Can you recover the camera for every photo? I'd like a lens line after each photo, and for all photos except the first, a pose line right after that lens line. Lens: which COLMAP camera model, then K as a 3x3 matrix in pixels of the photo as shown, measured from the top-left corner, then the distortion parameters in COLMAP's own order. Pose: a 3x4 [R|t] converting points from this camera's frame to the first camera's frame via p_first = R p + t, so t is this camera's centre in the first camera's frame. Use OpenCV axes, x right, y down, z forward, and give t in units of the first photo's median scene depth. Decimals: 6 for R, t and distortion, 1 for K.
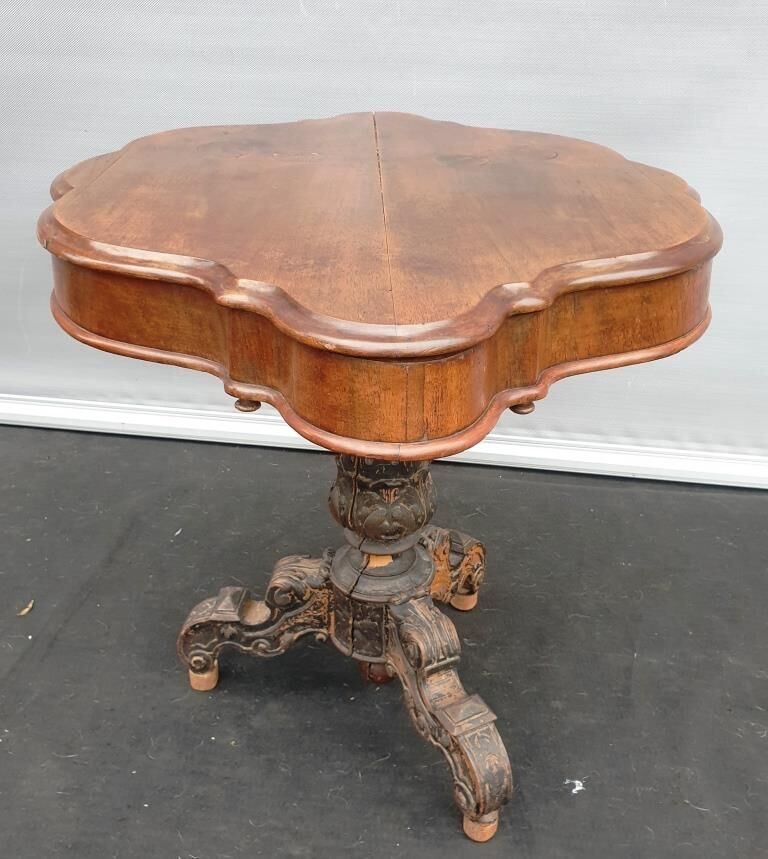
lens RADIAL K [[891.7, 0, 405.9], [0, 891.7, 406.7], [0, 0, 1]] dist [0.082541, -0.256677]
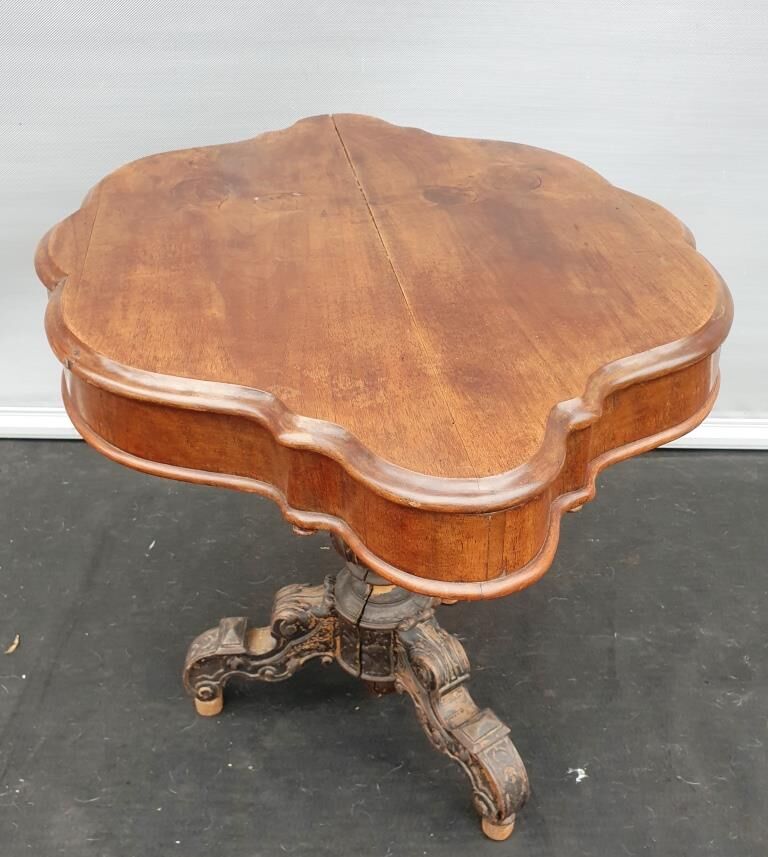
lens RADIAL K [[899.6, 0, 405.2], [0, 899.6, 426.8], [0, 0, 1]] dist [0.082845, -0.266906]
pose [[0.992566, -0.074095, 0.096558, -0.090272], [0.062042, 0.990546, 0.122346, -0.134582], [-0.104711, -0.115446, 0.987779, -0.002136]]
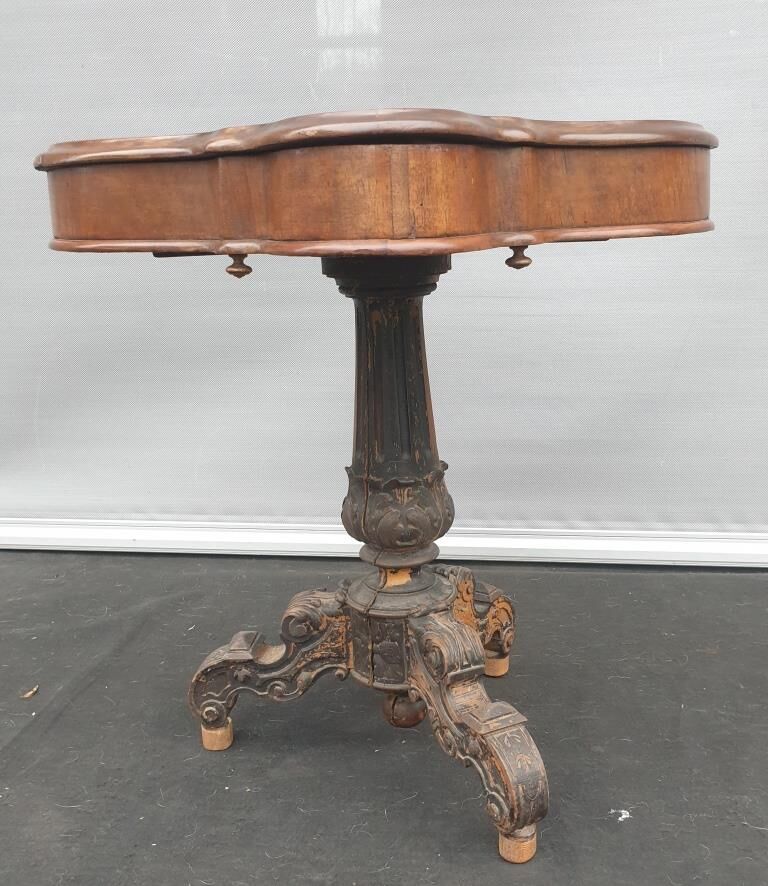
lens RADIAL K [[941.5, 0, 414.2], [0, 941.5, 533.9], [0, 0, 1]] dist [0.231841, -0.827474]
pose [[0.998534, -0.047109, -0.026669, 0.017725], [0.043660, 0.992086, -0.117723, 0.243384], [0.032003, 0.116386, 0.992688, -0.005370]]
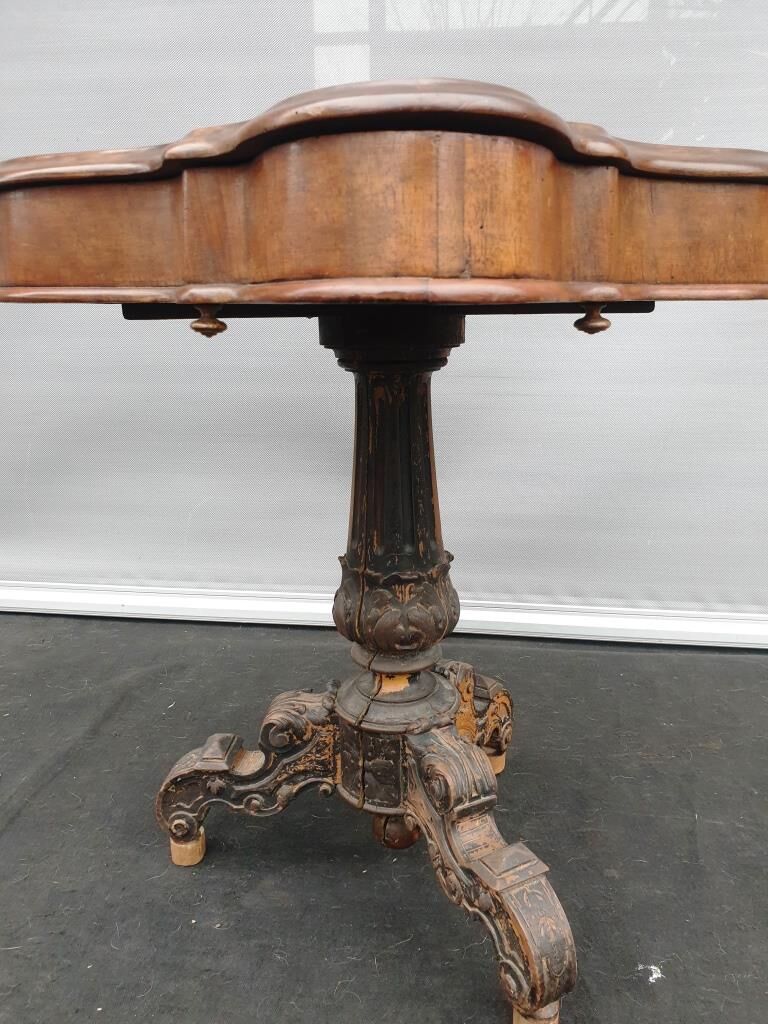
lens RADIAL K [[804.3, 0, 396.8], [0, 804.3, 516.1], [0, 0, 1]] dist [-0.018226, 0.055471]
pose [[0.999540, -0.028179, -0.011198, -0.013706], [0.025587, 0.981985, -0.187216, 0.157226], [0.016272, 0.186844, 0.982255, 0.230862]]
